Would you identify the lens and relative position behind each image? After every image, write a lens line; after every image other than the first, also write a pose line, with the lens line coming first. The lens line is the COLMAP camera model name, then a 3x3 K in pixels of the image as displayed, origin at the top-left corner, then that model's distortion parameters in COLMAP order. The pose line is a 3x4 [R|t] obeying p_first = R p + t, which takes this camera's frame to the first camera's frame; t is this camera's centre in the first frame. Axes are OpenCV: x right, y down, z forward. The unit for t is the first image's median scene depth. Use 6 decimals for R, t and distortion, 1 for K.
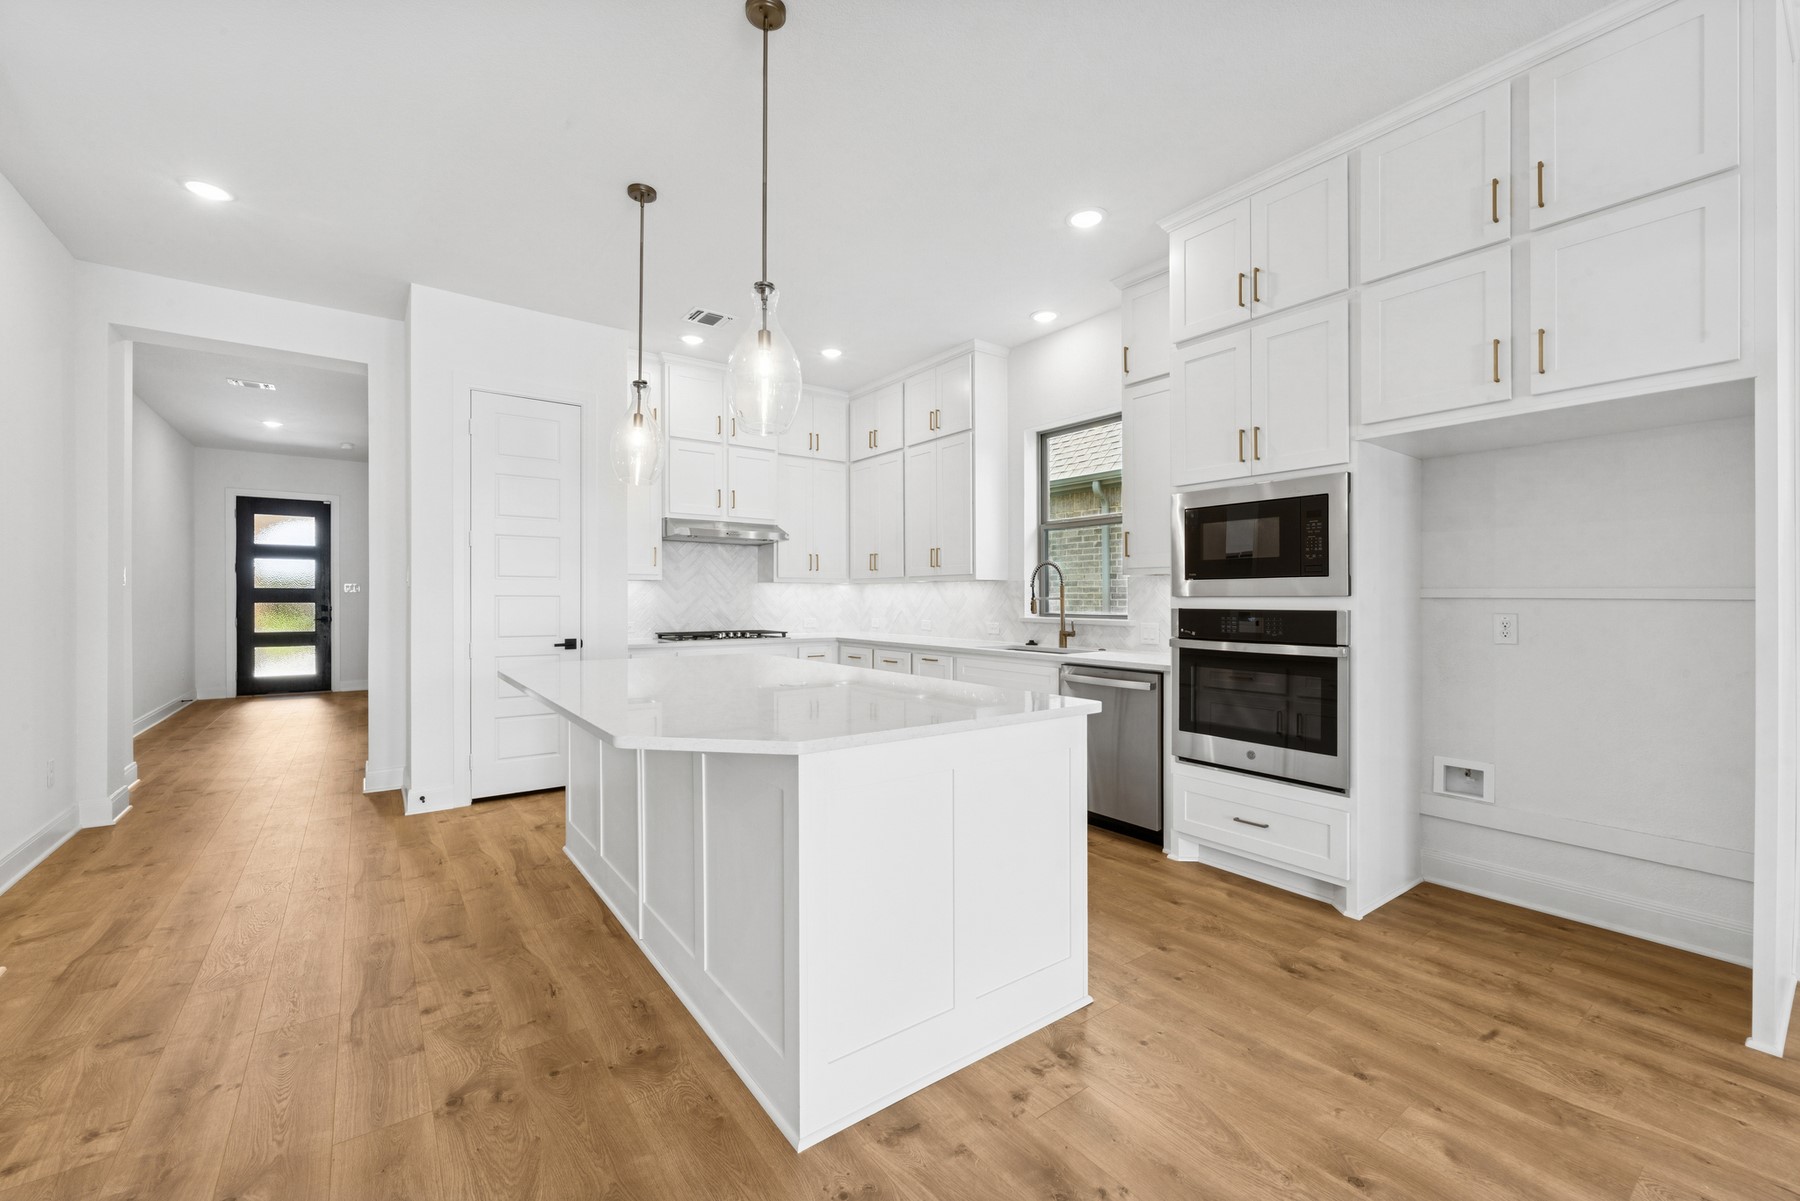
lens RADIAL K [[725.0, 0, 900.7], [0, 725.0, 596.2], [0, 0, 1]] dist [0.000833, -0.000437]
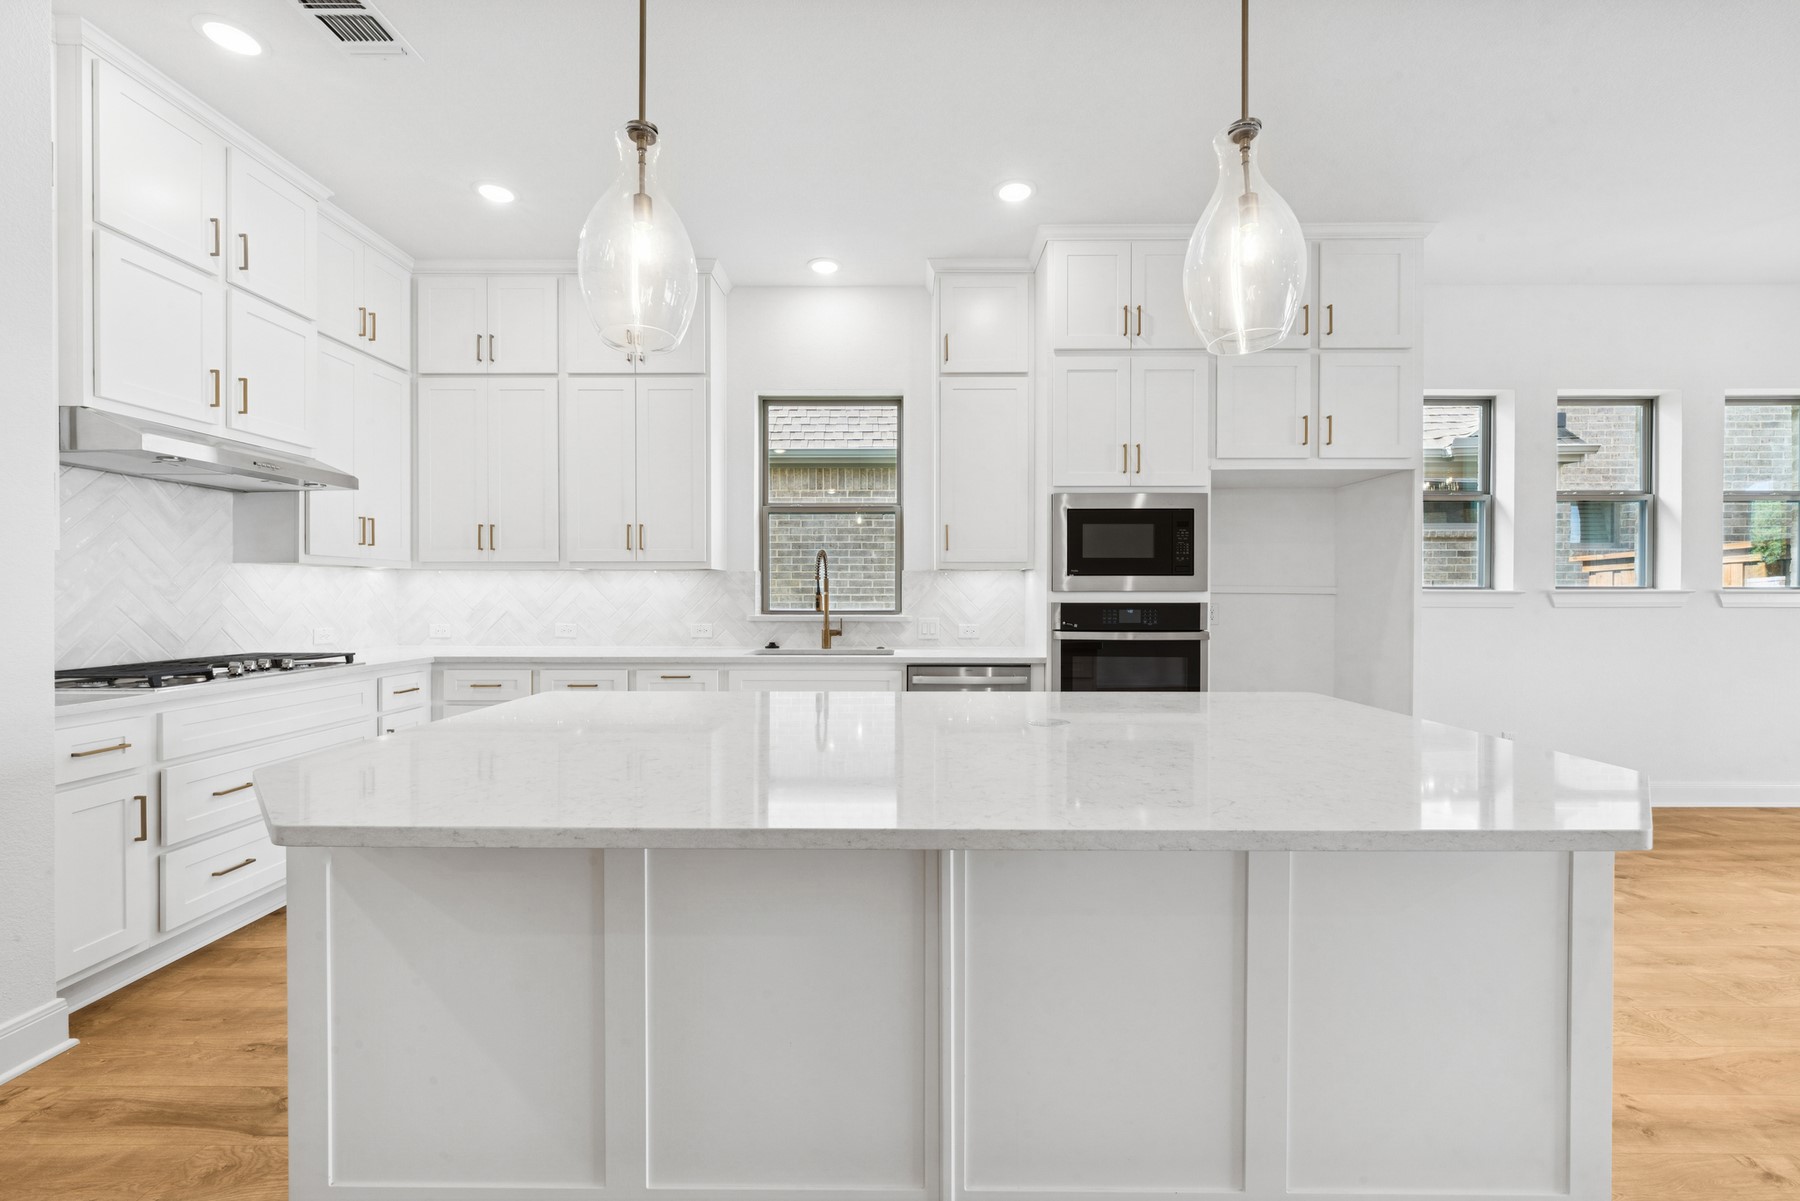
lens RADIAL K [[725.0, 0, 900.7], [0, 725.0, 596.2], [0, 0, 1]] dist [0.000833, -0.000437]
pose [[0.598414, -0.004061, 0.801177, -0.579616], [-0.002317, 0.999974, 0.006799, 0.001022], [-0.801184, -0.005925, 0.598389, 0.537137]]
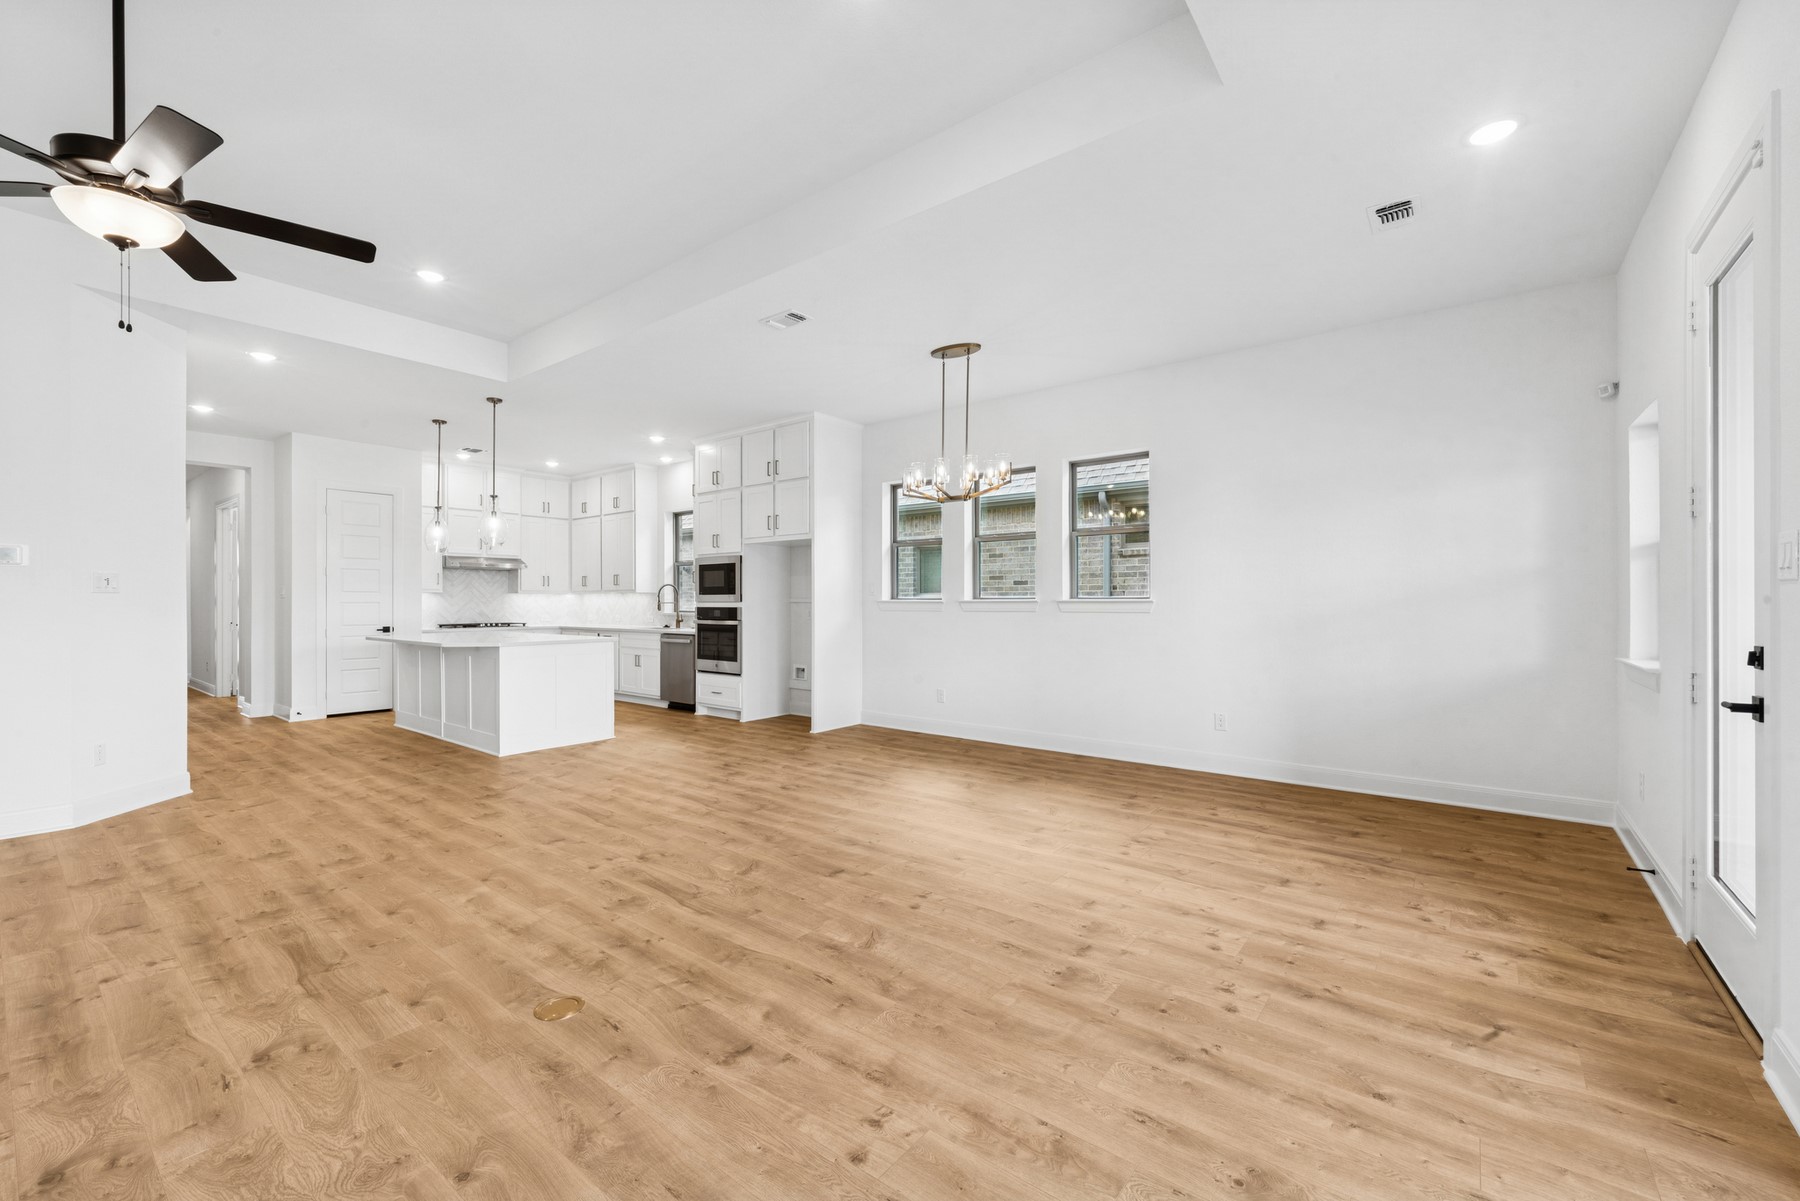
lens RADIAL K [[725.0, 0, 900.7], [0, 725.0, 596.2], [0, 0, 1]] dist [0.000833, -0.000437]
pose [[0.963923, -0.002103, 0.266174, 0.380716], [0.003067, 0.999990, -0.003206, -0.008347], [-0.266164, 0.003907, 0.963920, -1.391583]]
